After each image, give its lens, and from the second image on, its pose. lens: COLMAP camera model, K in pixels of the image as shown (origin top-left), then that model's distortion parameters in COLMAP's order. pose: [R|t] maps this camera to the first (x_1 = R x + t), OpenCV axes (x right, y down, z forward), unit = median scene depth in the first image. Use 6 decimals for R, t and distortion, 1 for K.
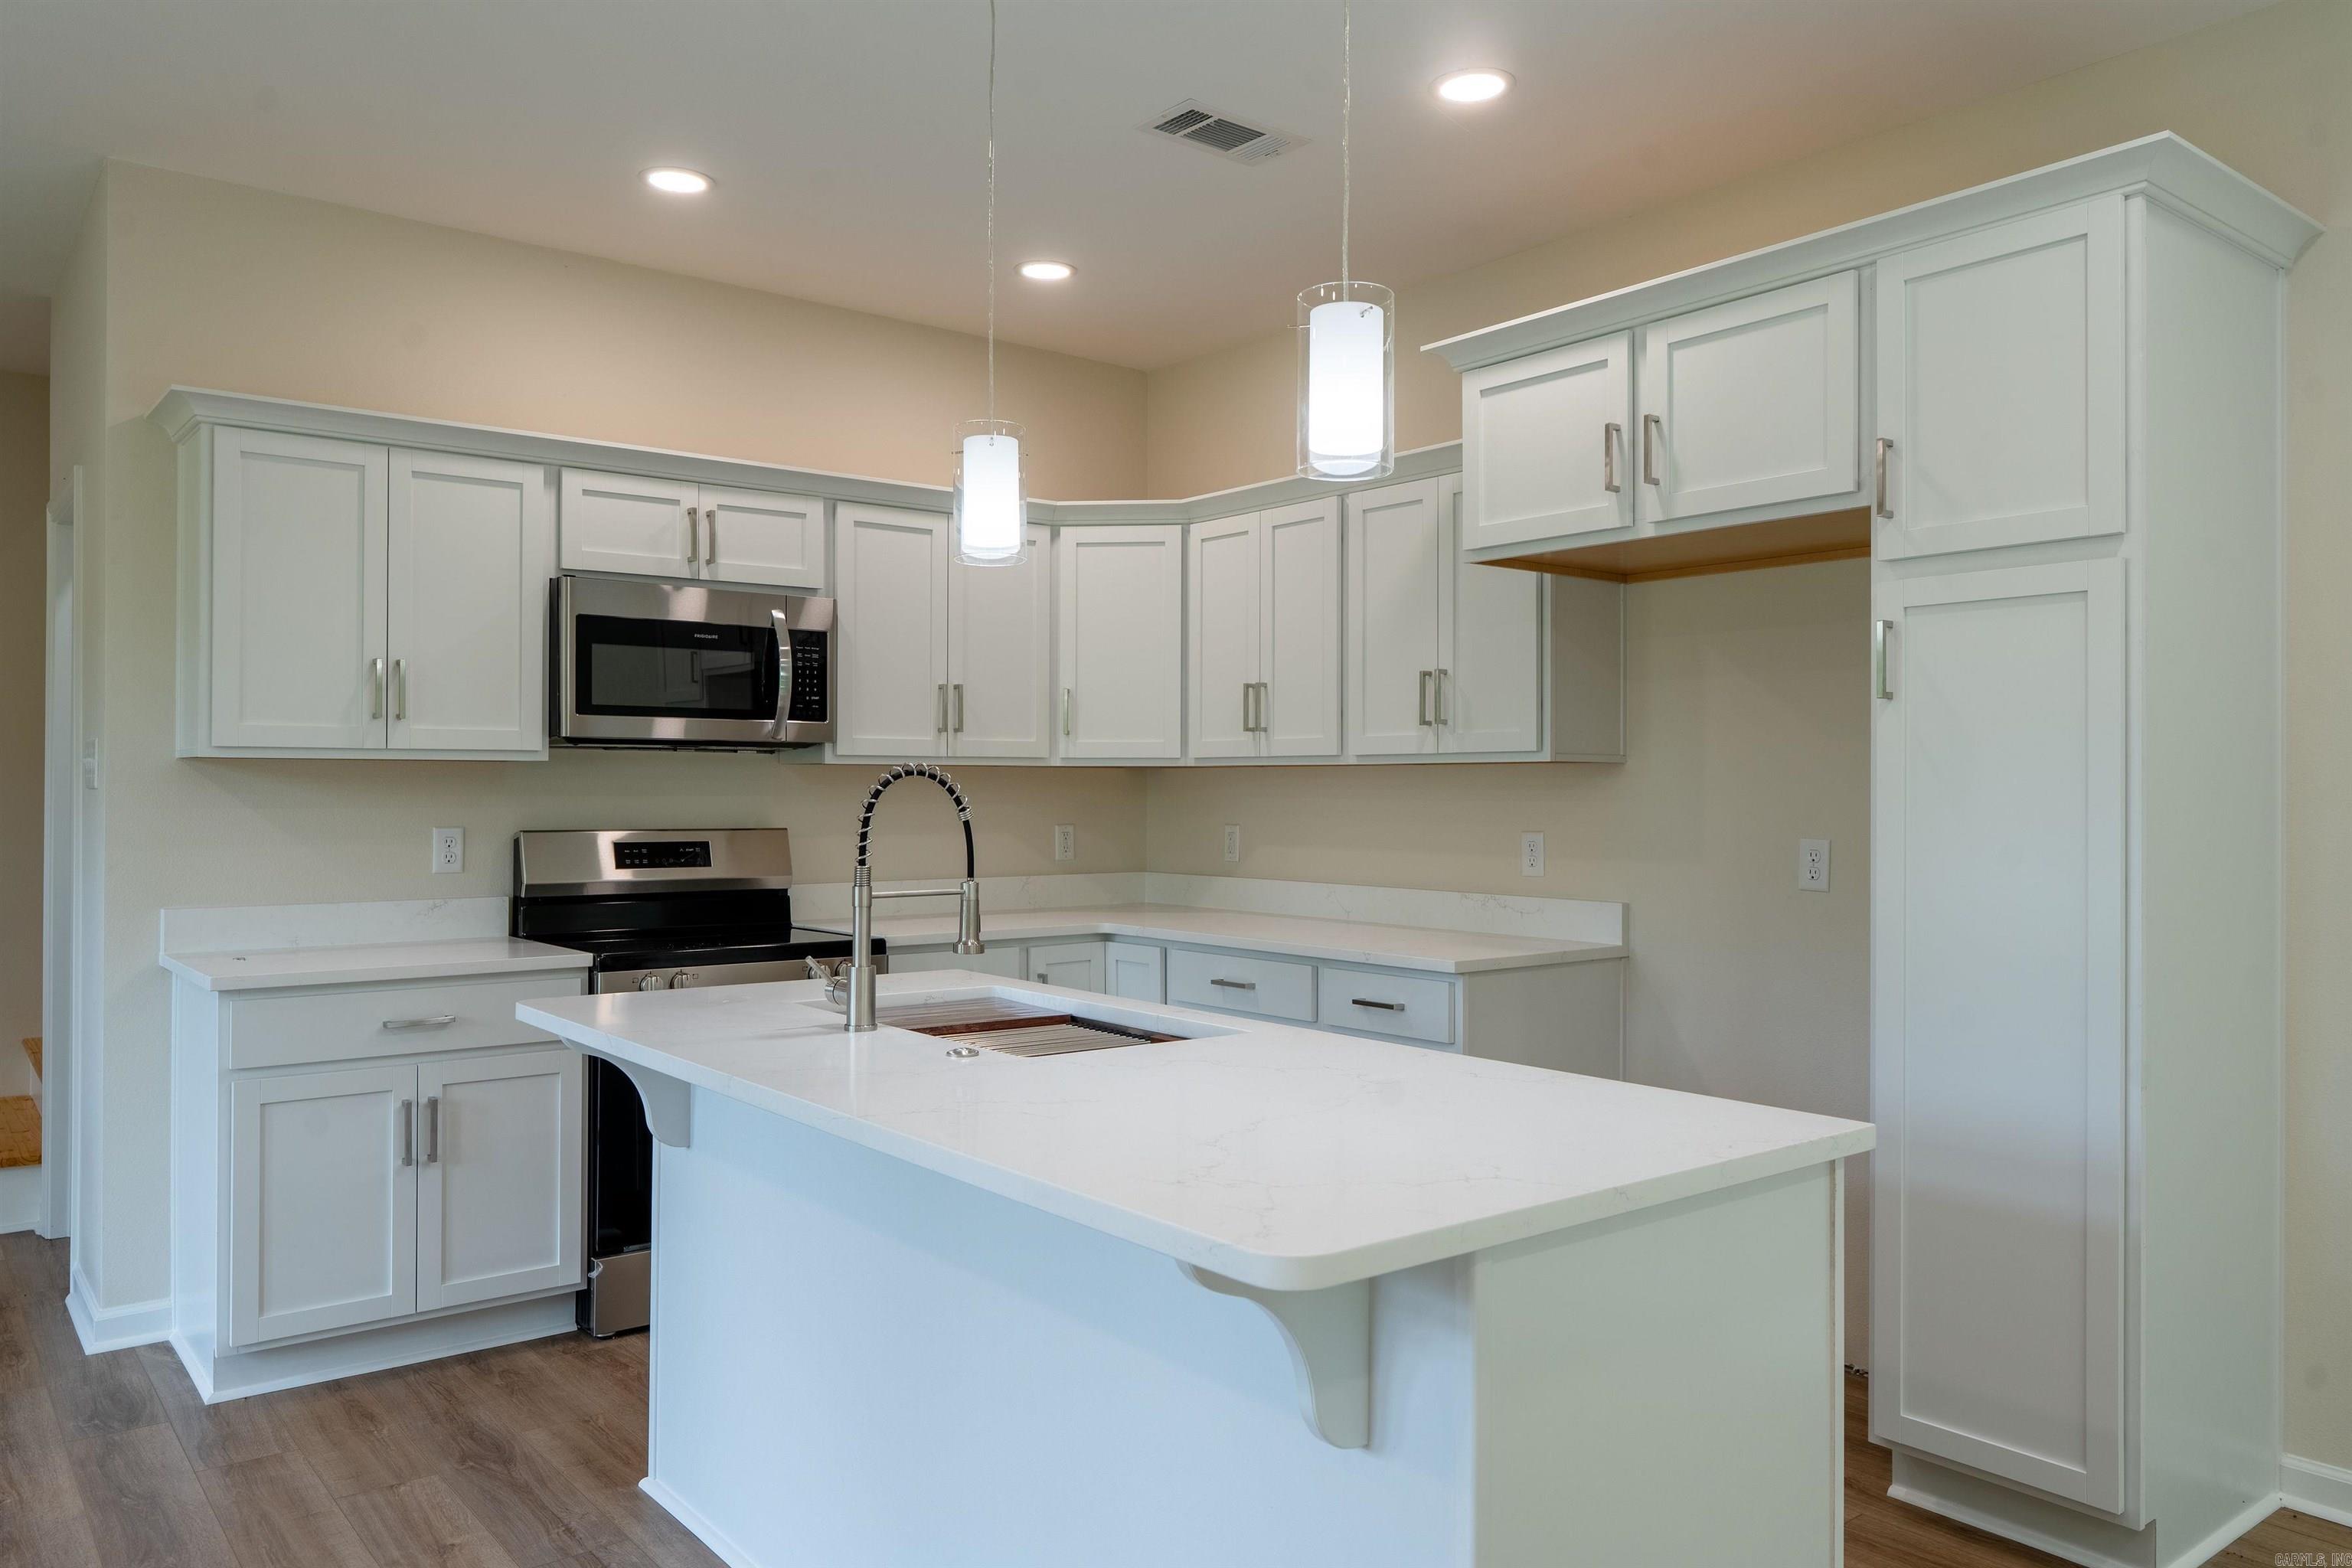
lens RADIAL K [[1641.8, 0, 1176.0], [0, 1641.8, 784.0], [0, 0, 1]] dist [0.000761, 0.003829]
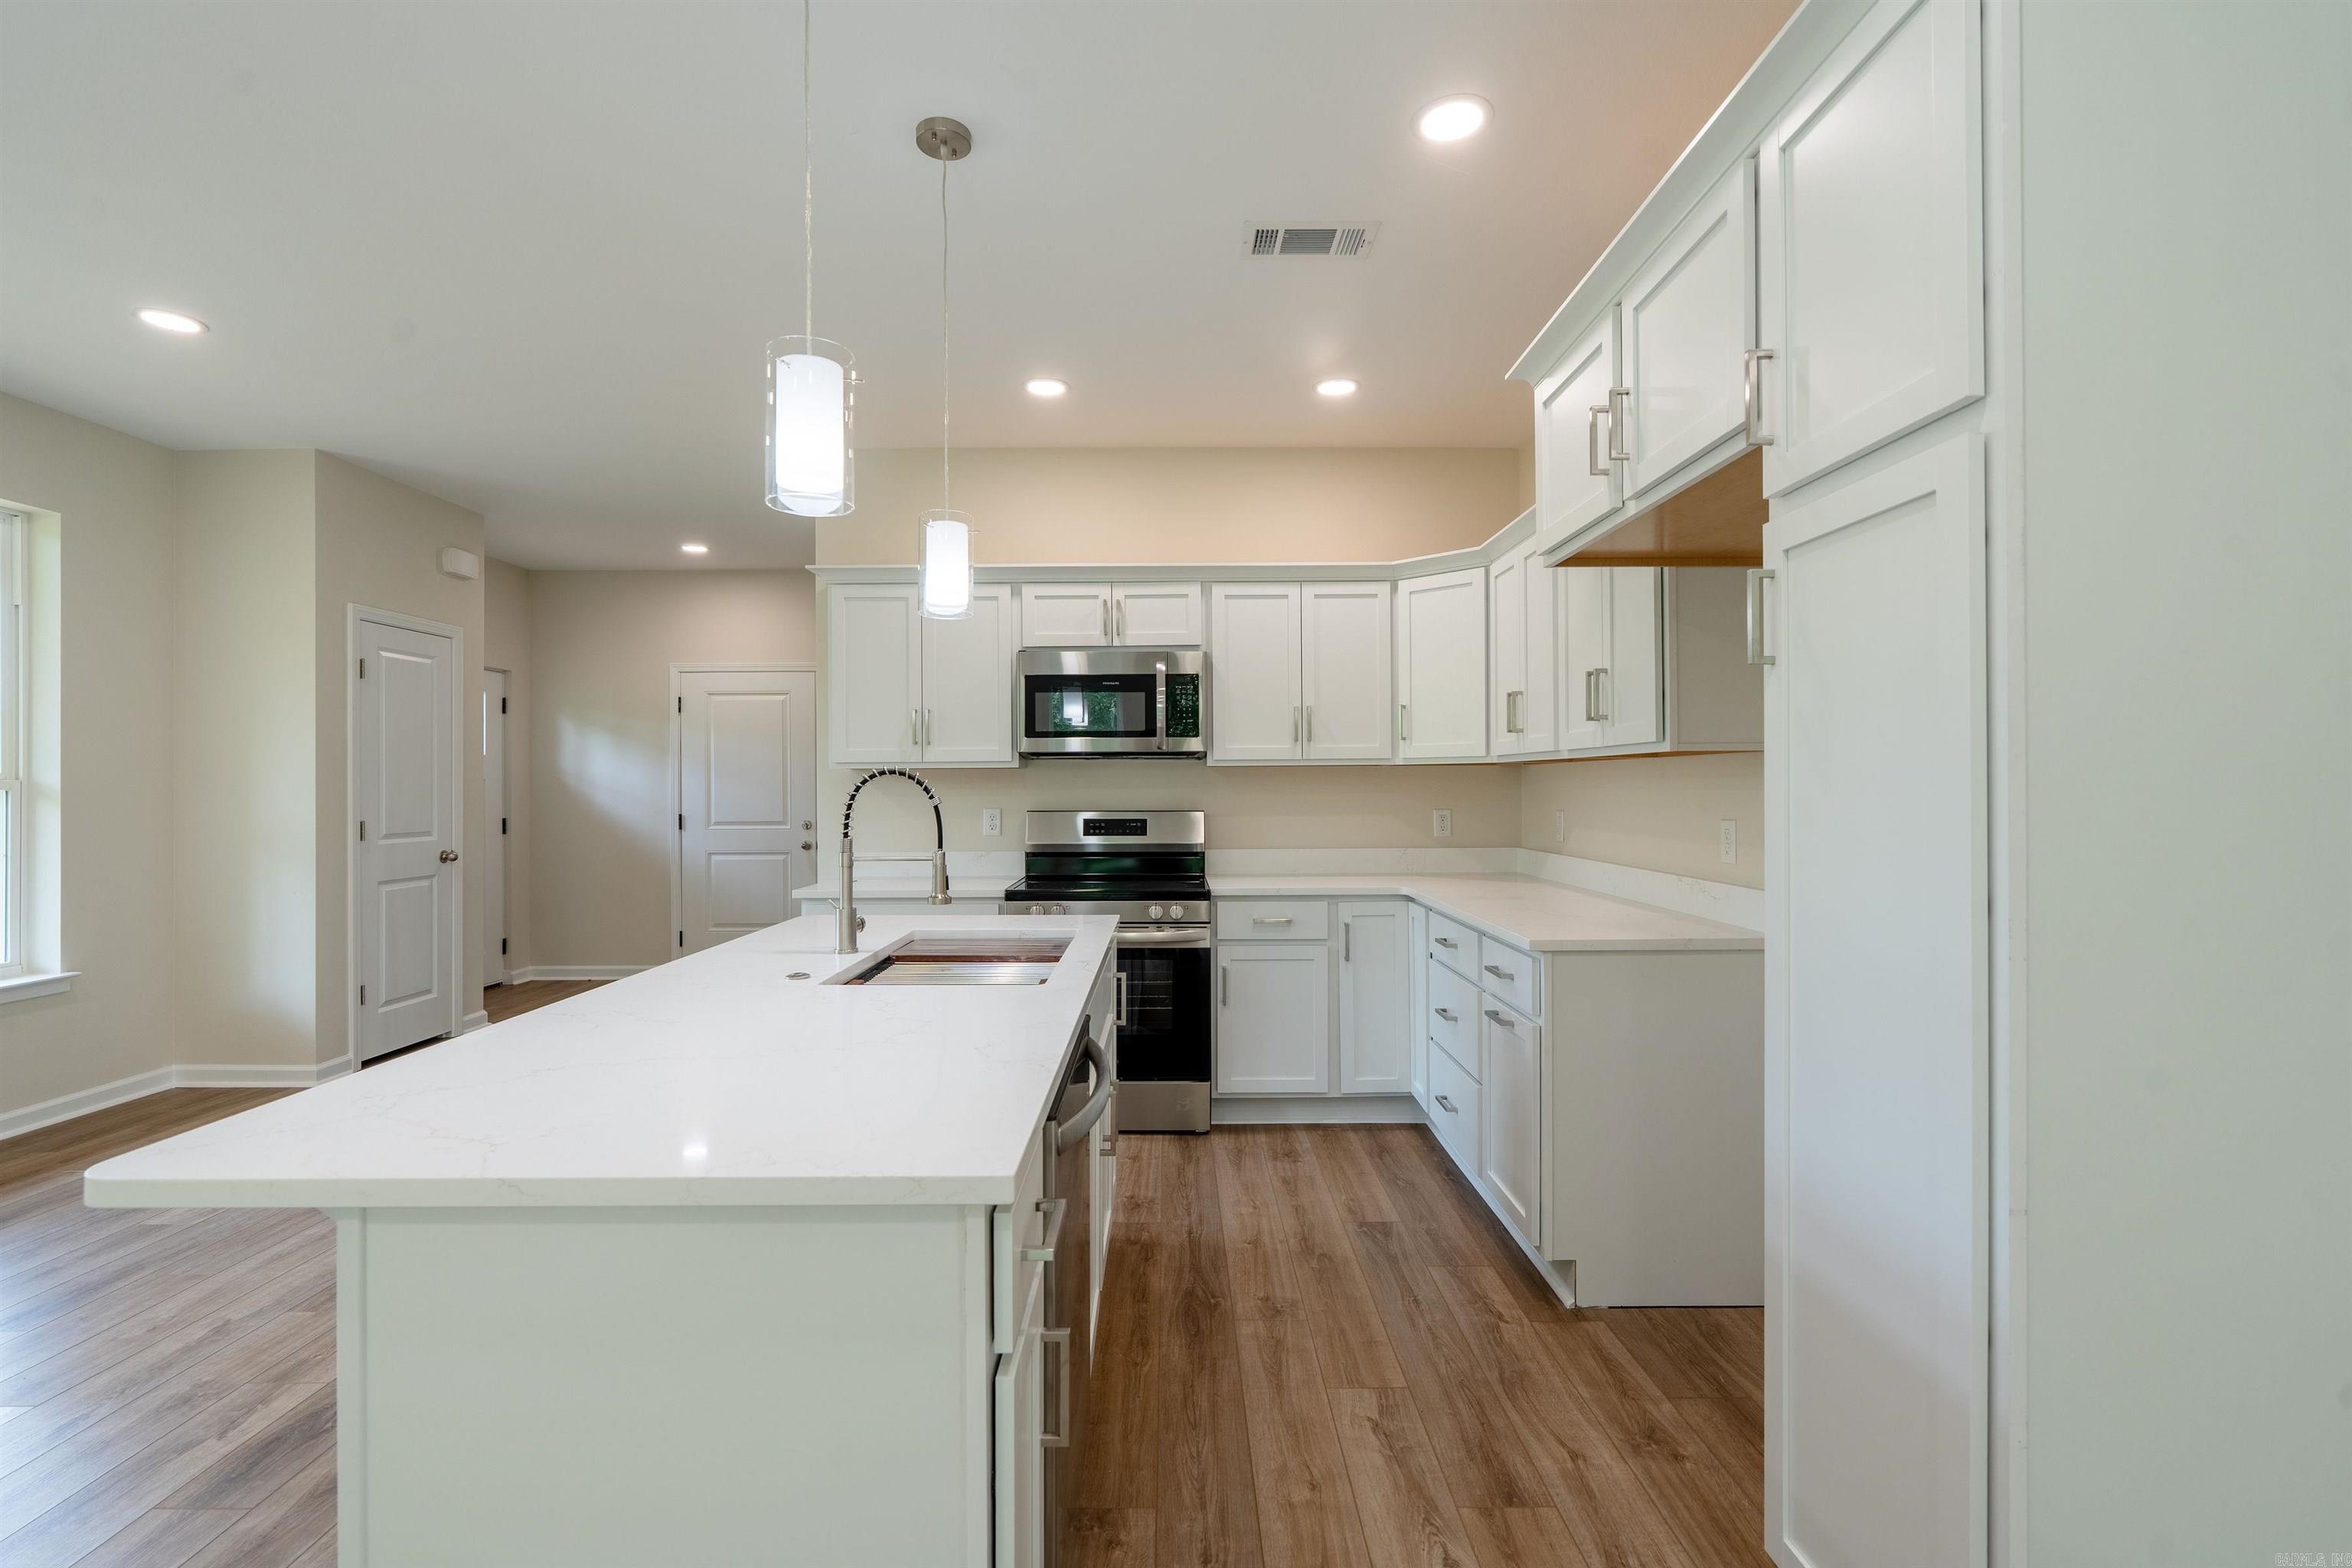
lens RADIAL K [[1052.7, 0, 1176.0], [0, 1052.7, 784.0], [0, 0, 1]] dist [-0.002846, 0.000865]
pose [[0.784662, -0.007679, -0.619876, 0.377191], [0.009468, 0.999955, -0.000402, 0.003839], [0.619851, -0.005554, 0.784700, 0.288008]]
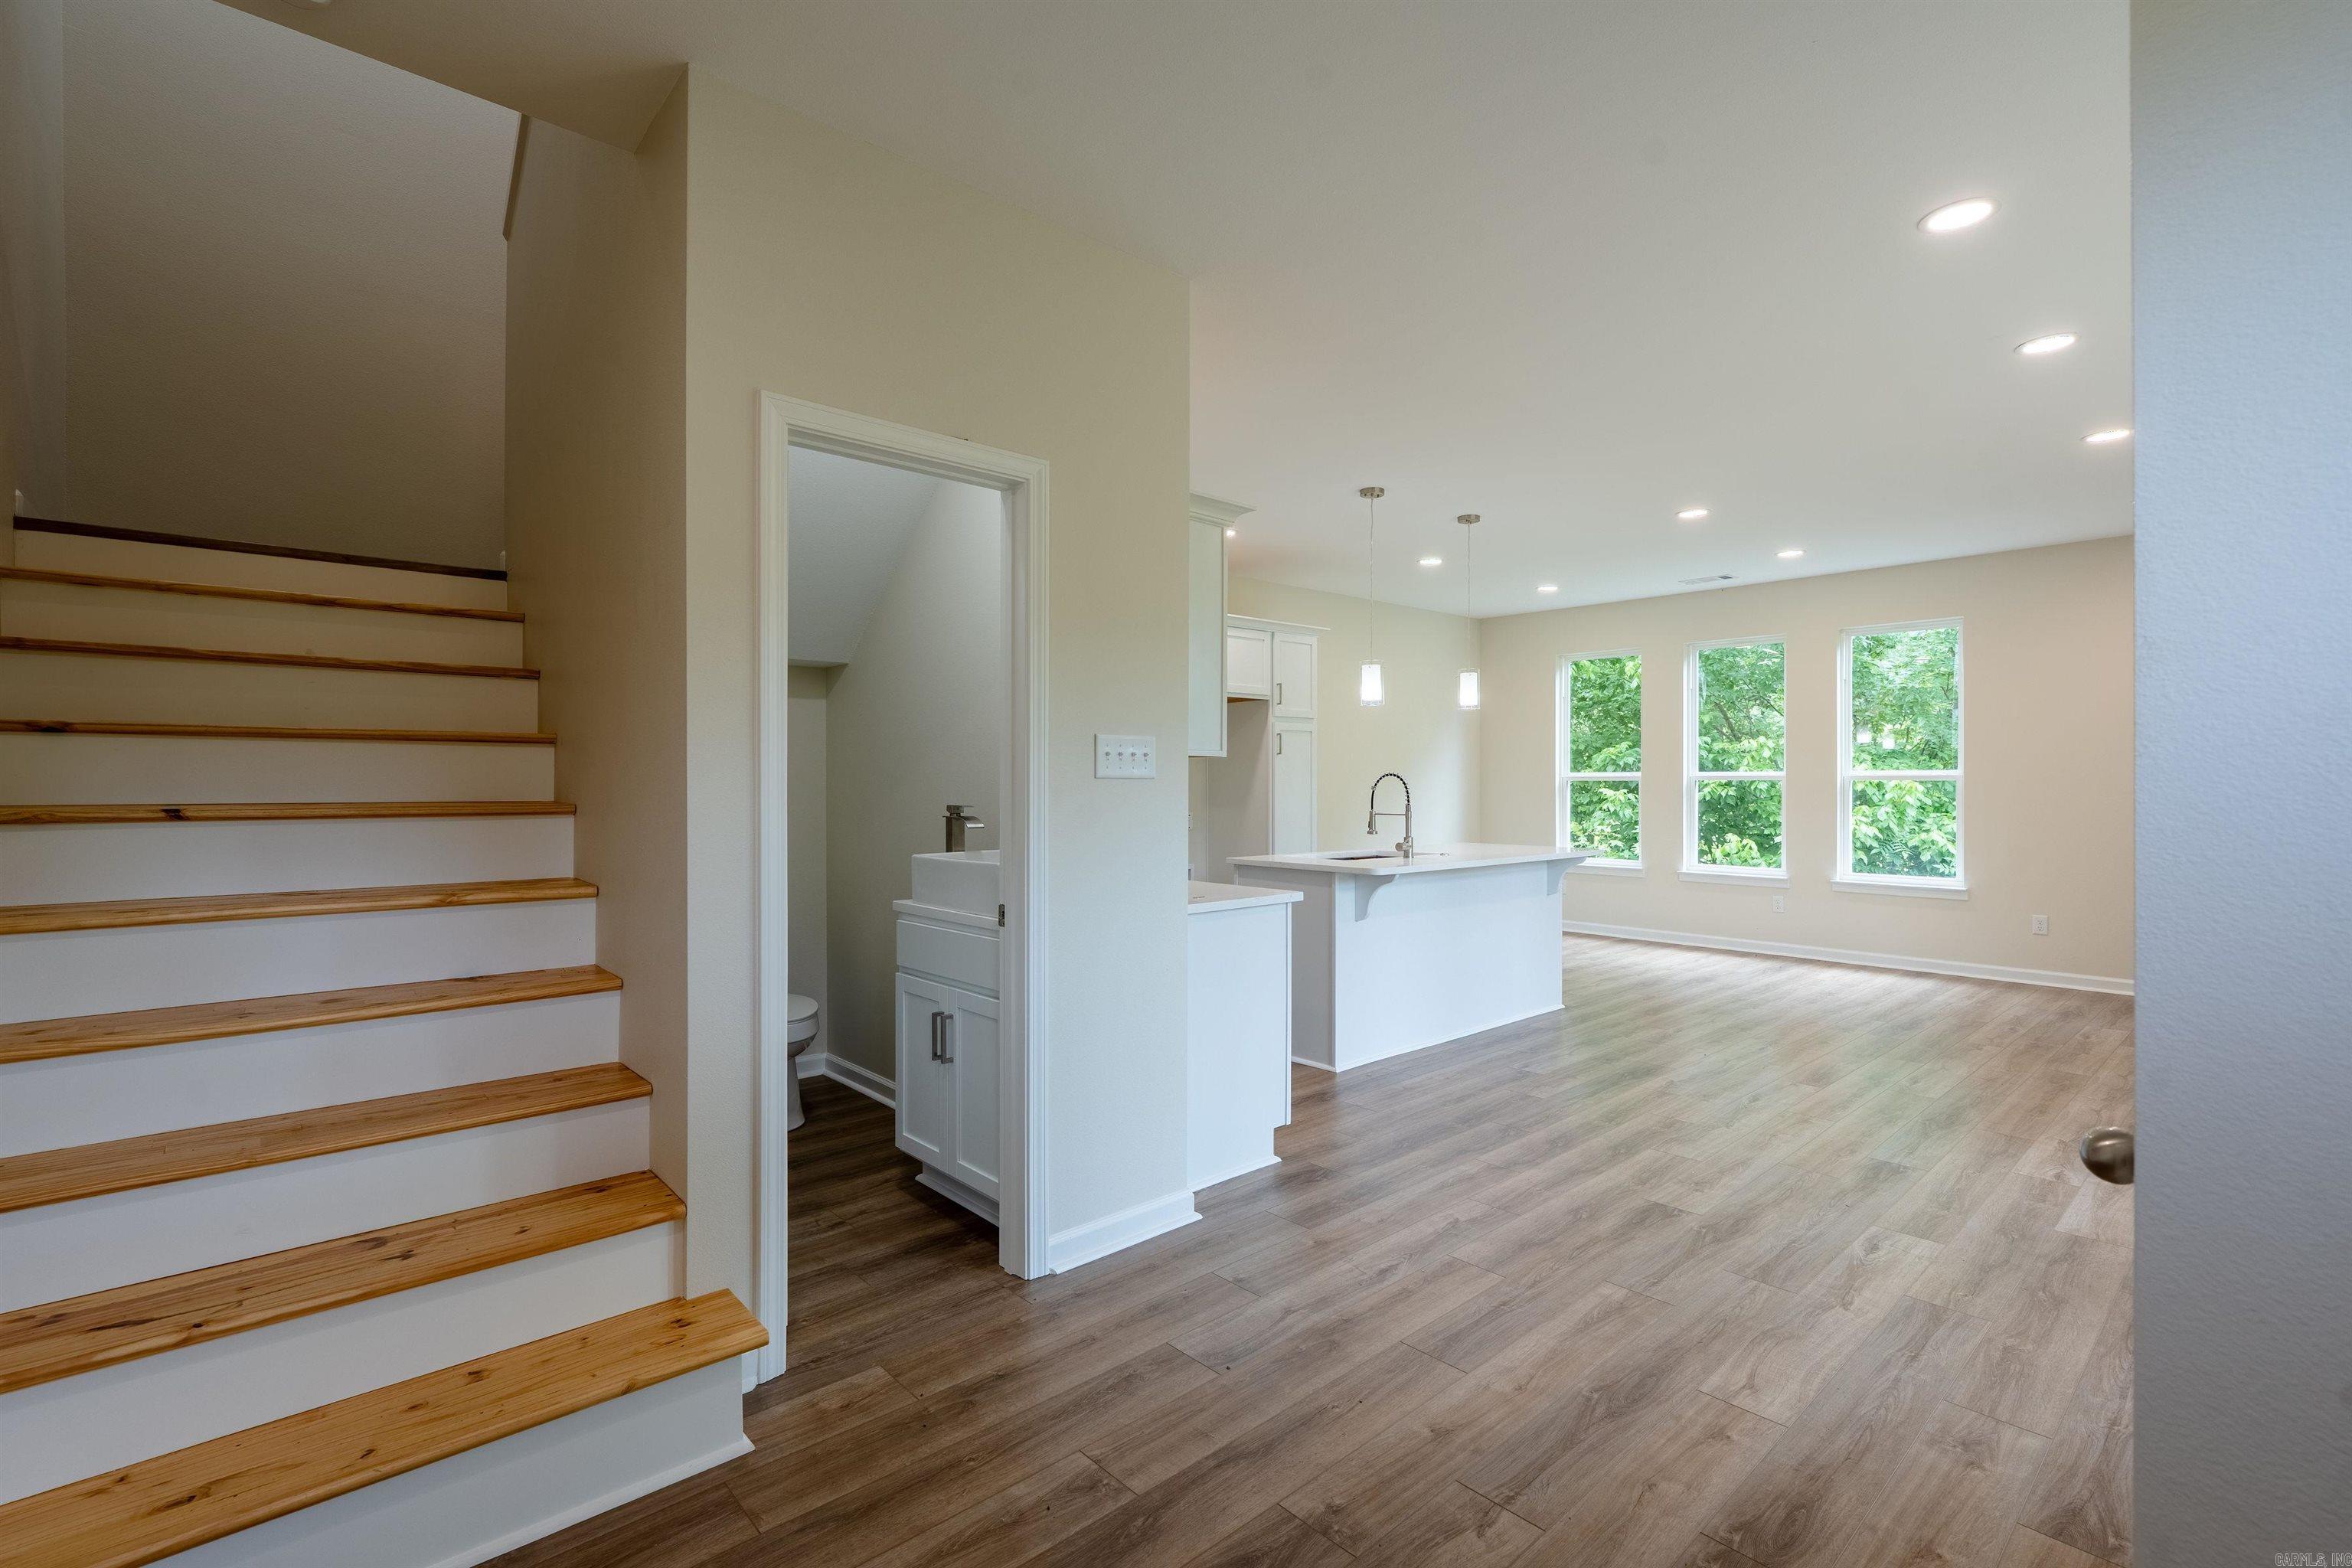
lens RADIAL K [[1053.6, 0, 1174.0], [0, 1053.6, 785.1], [0, 0, 1]] dist [-0.005174, 0.001129]
pose [[-0.055572, -0.006142, 0.998436, -1.350217], [-0.006344, 0.999963, 0.005798, 0.002802], [-0.998435, -0.006012, -0.055609, 0.973611]]
